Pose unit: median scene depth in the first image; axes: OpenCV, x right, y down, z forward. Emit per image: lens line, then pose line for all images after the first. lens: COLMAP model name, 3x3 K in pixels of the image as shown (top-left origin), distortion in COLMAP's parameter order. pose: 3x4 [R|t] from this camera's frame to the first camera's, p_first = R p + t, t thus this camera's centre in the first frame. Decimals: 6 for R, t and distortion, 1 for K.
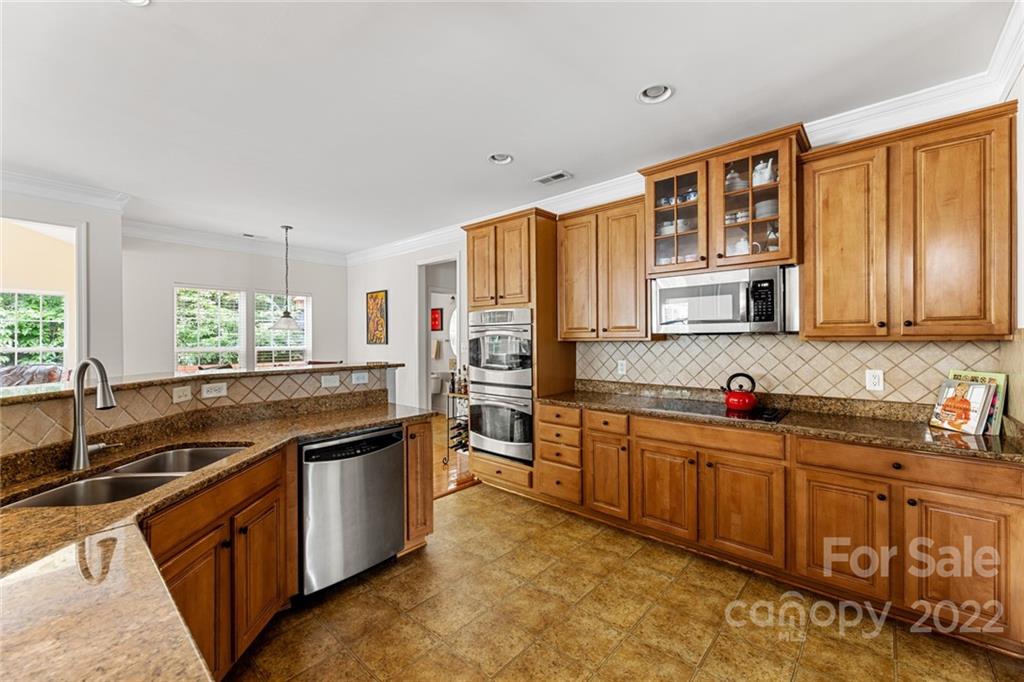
lens RADIAL K [[411.7, 0, 515.1], [0, 411.7, 340.9], [0, 0, 1]] dist [-0.000735, -0.000593]
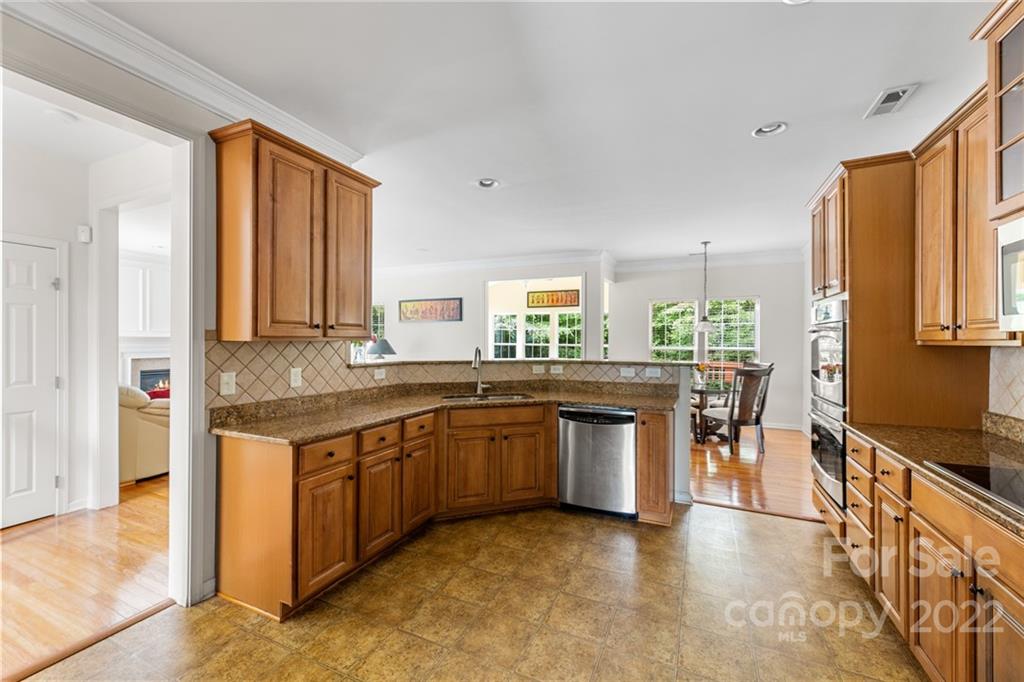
lens RADIAL K [[411.7, 0, 512.9], [0, 411.7, 339.9], [0, 0, 1]] dist [-0.000735, -0.000593]
pose [[0.276222, 0.006160, -0.961074, 0.826821], [-0.005262, 0.999974, 0.004897, -0.011427], [0.961080, 0.003705, 0.276247, 0.327712]]
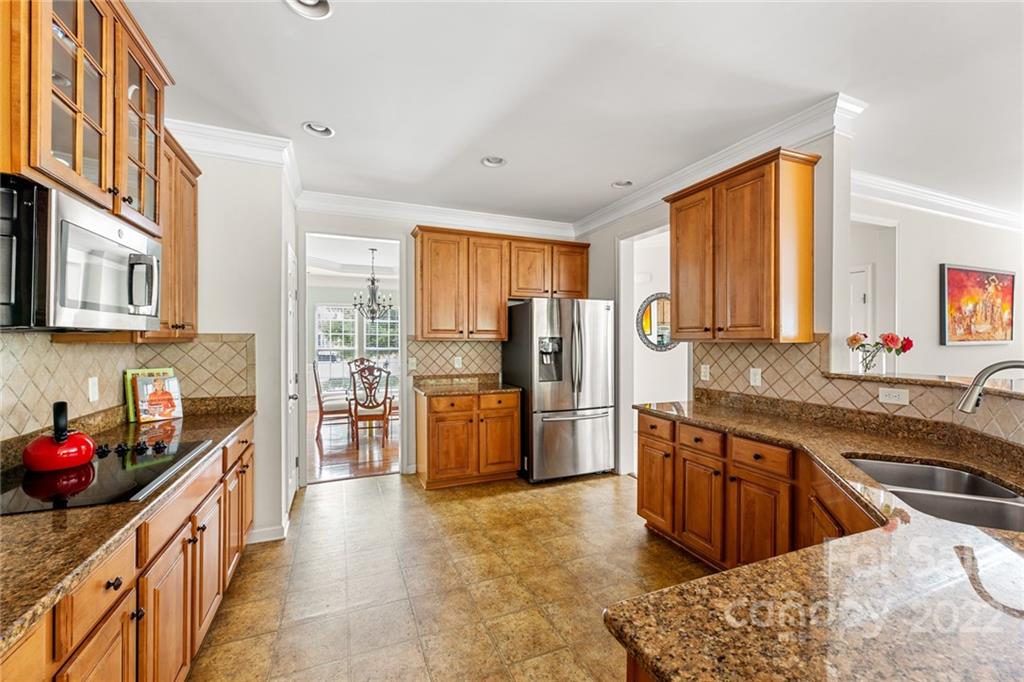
lens RADIAL K [[411.7, 0, 513.1], [0, 411.7, 340.7], [0, 0, 1]] dist [-0.000735, -0.000593]
pose [[-0.900675, 0.001433, 0.434490, -0.303688], [0.000539, 0.999997, -0.002179, -0.003691], [-0.434492, -0.001728, -0.900674, 1.452065]]
